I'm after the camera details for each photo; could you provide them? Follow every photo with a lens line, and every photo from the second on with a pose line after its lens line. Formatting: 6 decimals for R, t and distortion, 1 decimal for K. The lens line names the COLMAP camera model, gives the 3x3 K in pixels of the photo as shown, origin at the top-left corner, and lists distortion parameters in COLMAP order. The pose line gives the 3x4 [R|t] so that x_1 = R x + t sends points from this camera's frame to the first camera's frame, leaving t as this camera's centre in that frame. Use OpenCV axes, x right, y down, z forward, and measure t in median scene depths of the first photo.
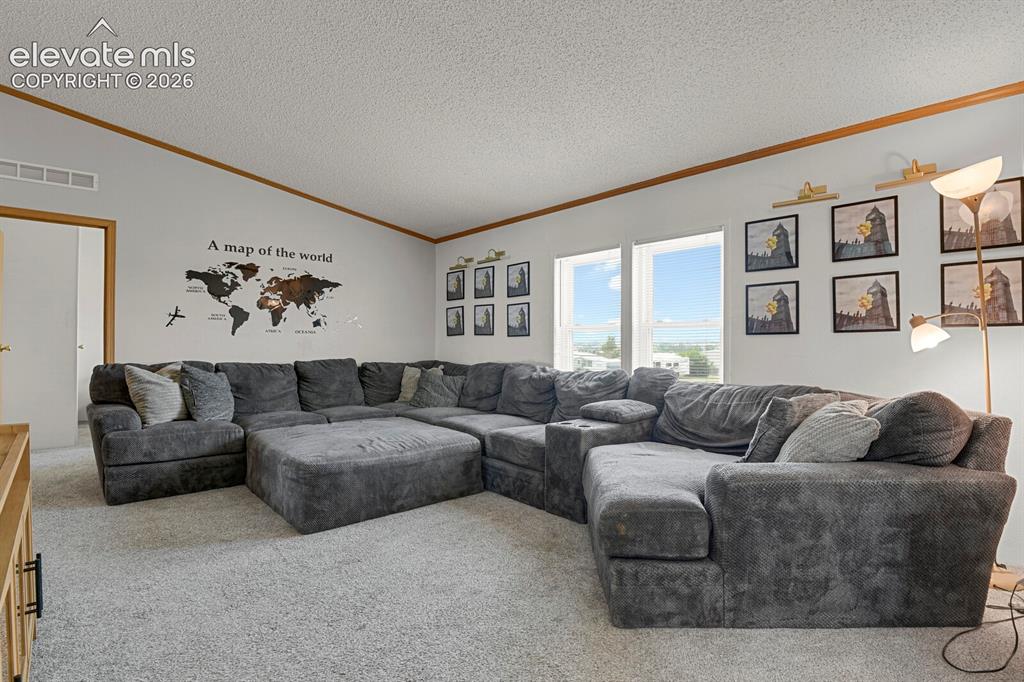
lens RADIAL K [[509.3, 0, 511.6], [0, 509.3, 341.0], [0, 0, 1]] dist [-0.025196, -0.002435]
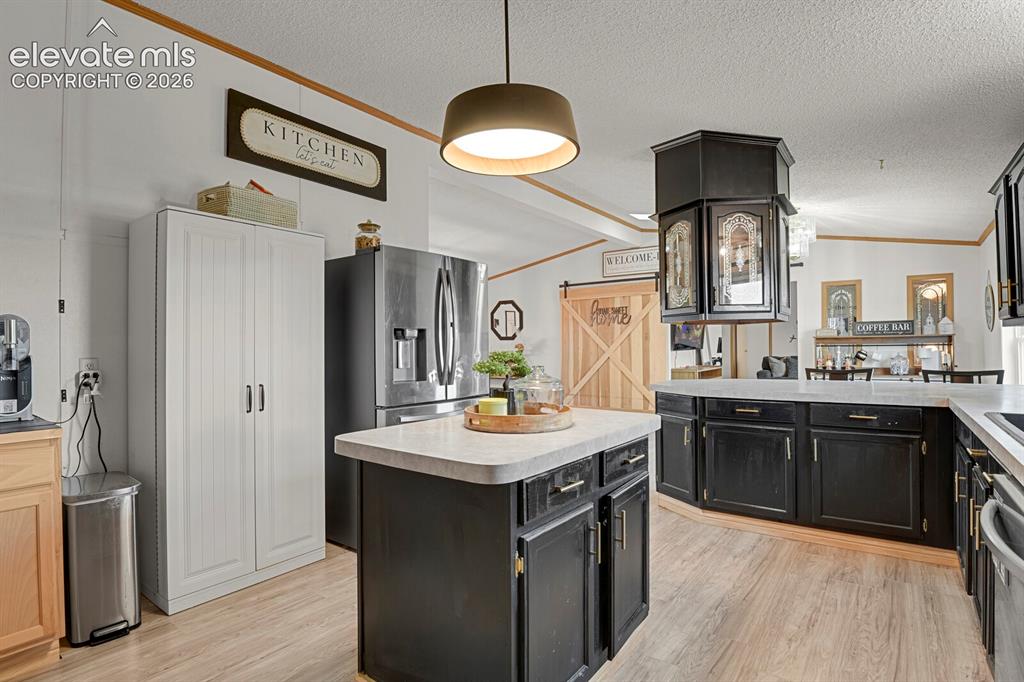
lens RADIAL K [[509.3, 0, 502.5], [0, 509.3, 340.8], [0, 0, 1]] dist [-0.025196, -0.002435]
pose [[0.183568, -0.013387, -0.982916, 1.494278], [0.014957, 0.999830, -0.010824, -0.028551], [0.982893, -0.012714, 0.183737, -0.871529]]
